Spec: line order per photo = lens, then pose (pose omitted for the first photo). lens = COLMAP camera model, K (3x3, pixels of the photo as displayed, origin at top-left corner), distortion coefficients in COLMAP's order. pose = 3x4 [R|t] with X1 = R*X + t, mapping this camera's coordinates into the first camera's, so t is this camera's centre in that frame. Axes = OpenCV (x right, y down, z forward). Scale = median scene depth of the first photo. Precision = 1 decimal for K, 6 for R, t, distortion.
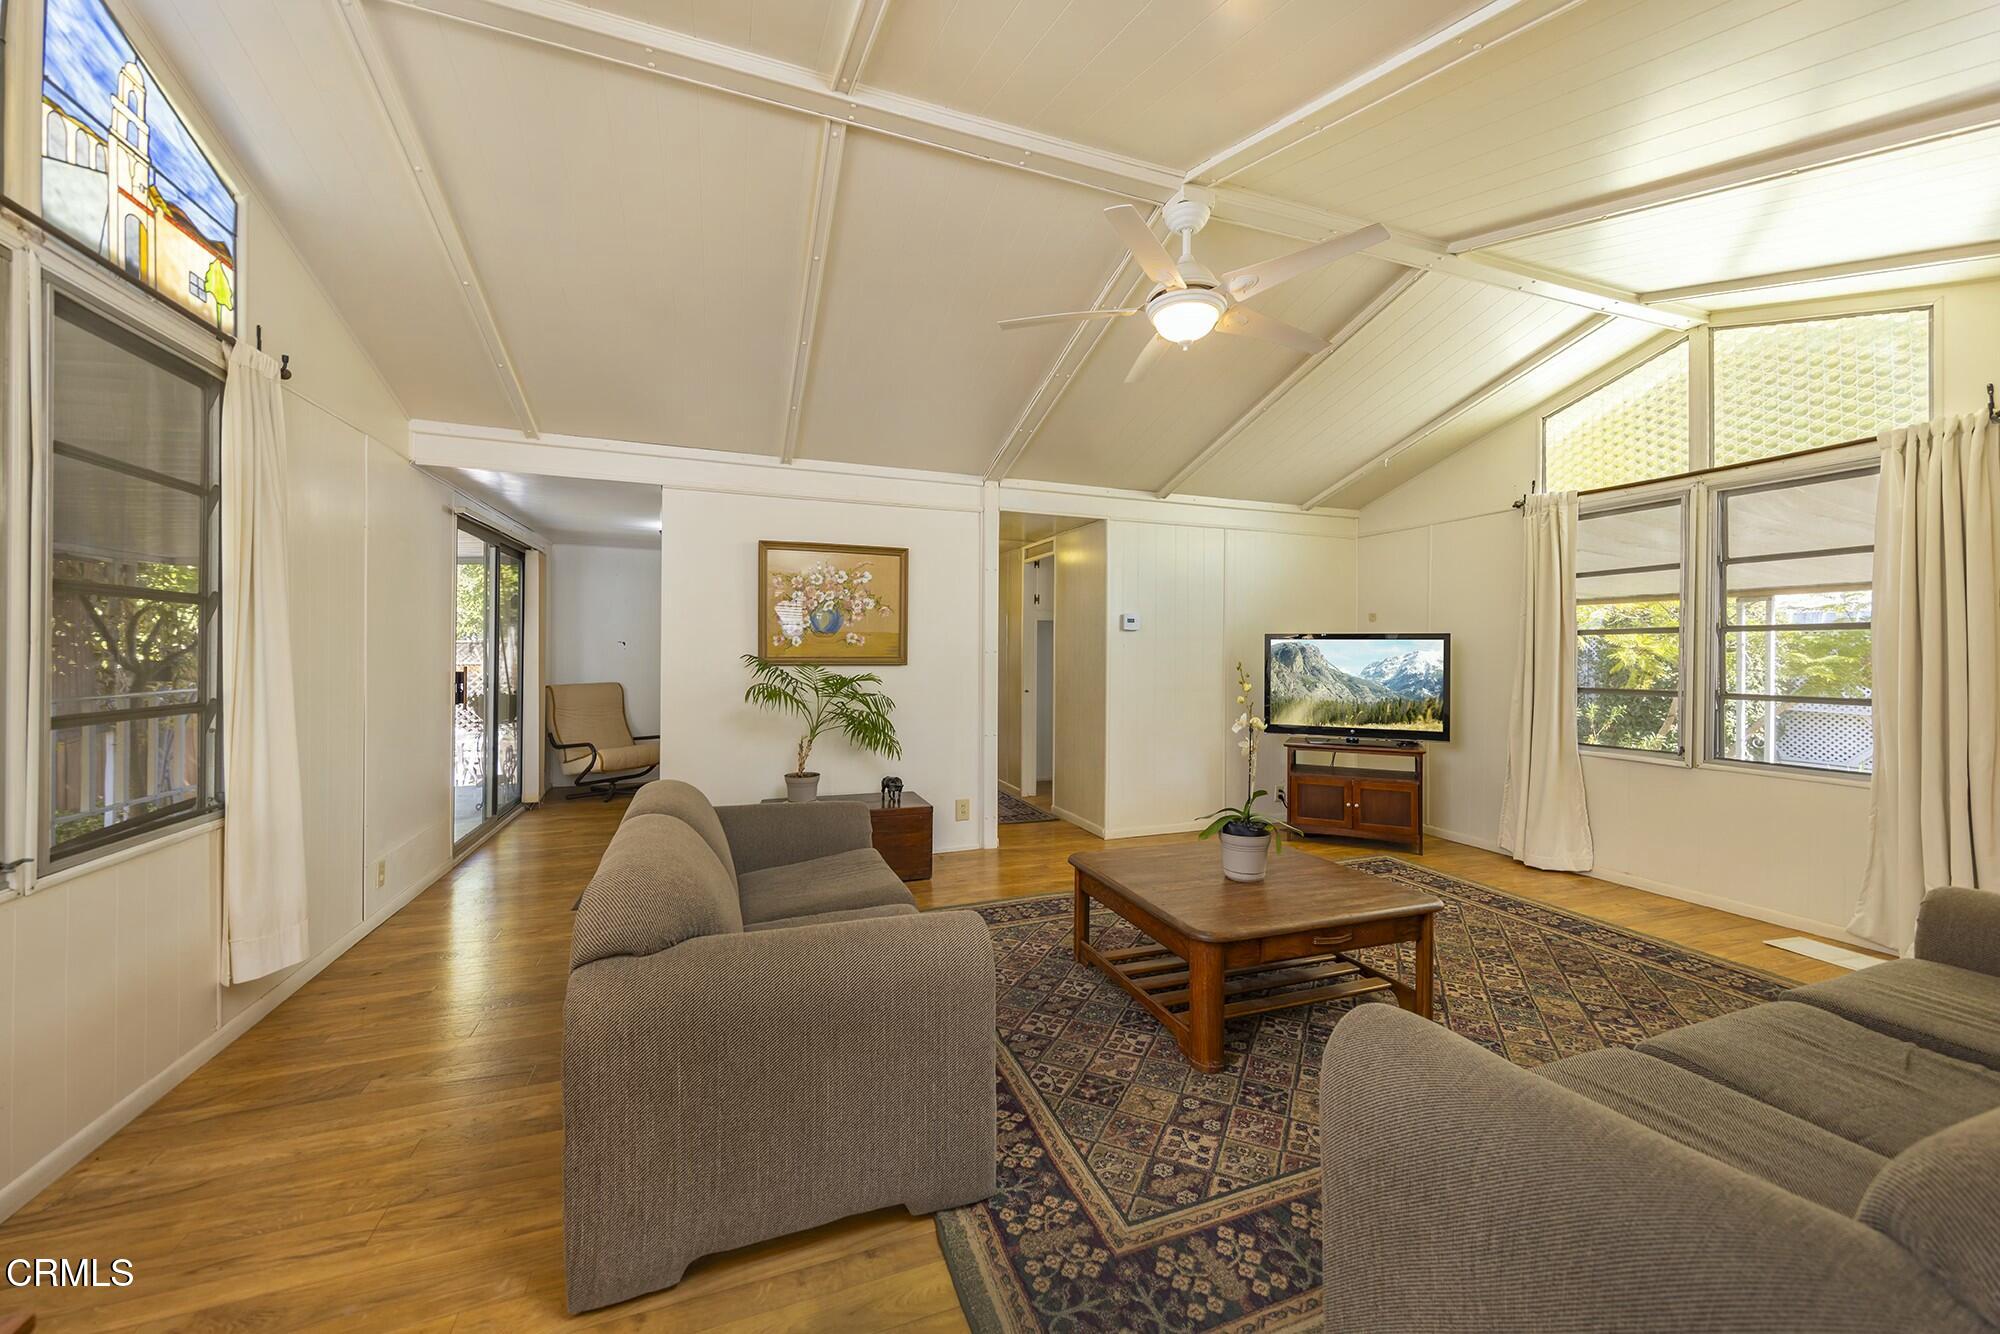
lens RADIAL K [[784.7, 0, 995.3], [0, 784.7, 661.2], [0, 0, 1]] dist [-0.002395, -0.000202]
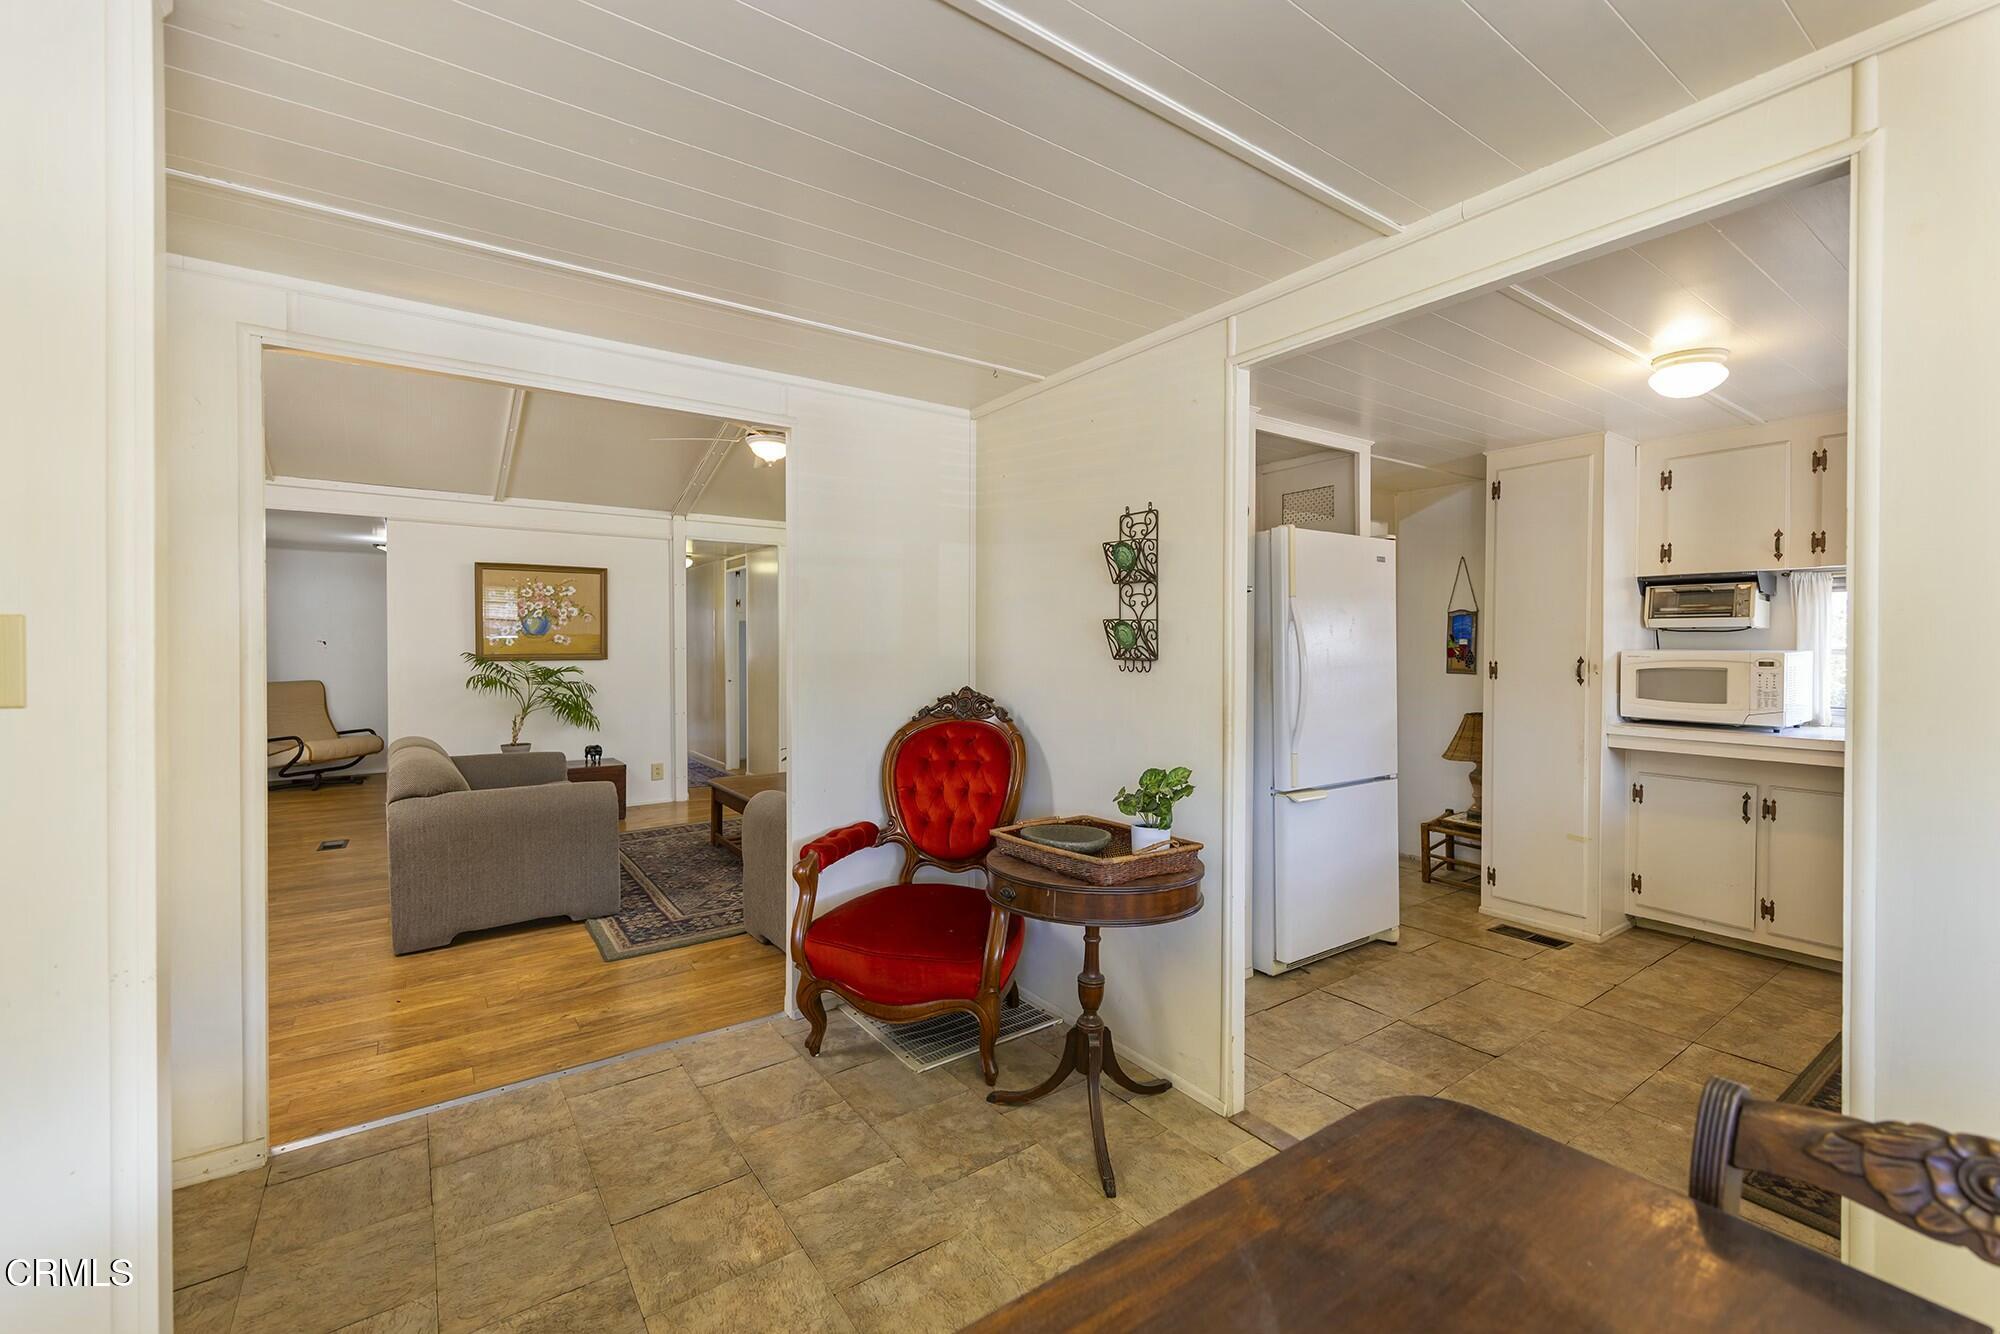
lens RADIAL K [[839.6, 0, 1009.6], [0, 839.6, 655.2], [0, 0, 1]] dist [-0.001386, -0.000270]
pose [[0.959327, -0.011589, 0.282060, 0.144213], [0.011441, 0.999932, 0.002174, 0.002702], [-0.282066, 0.001142, 0.959394, -0.549854]]
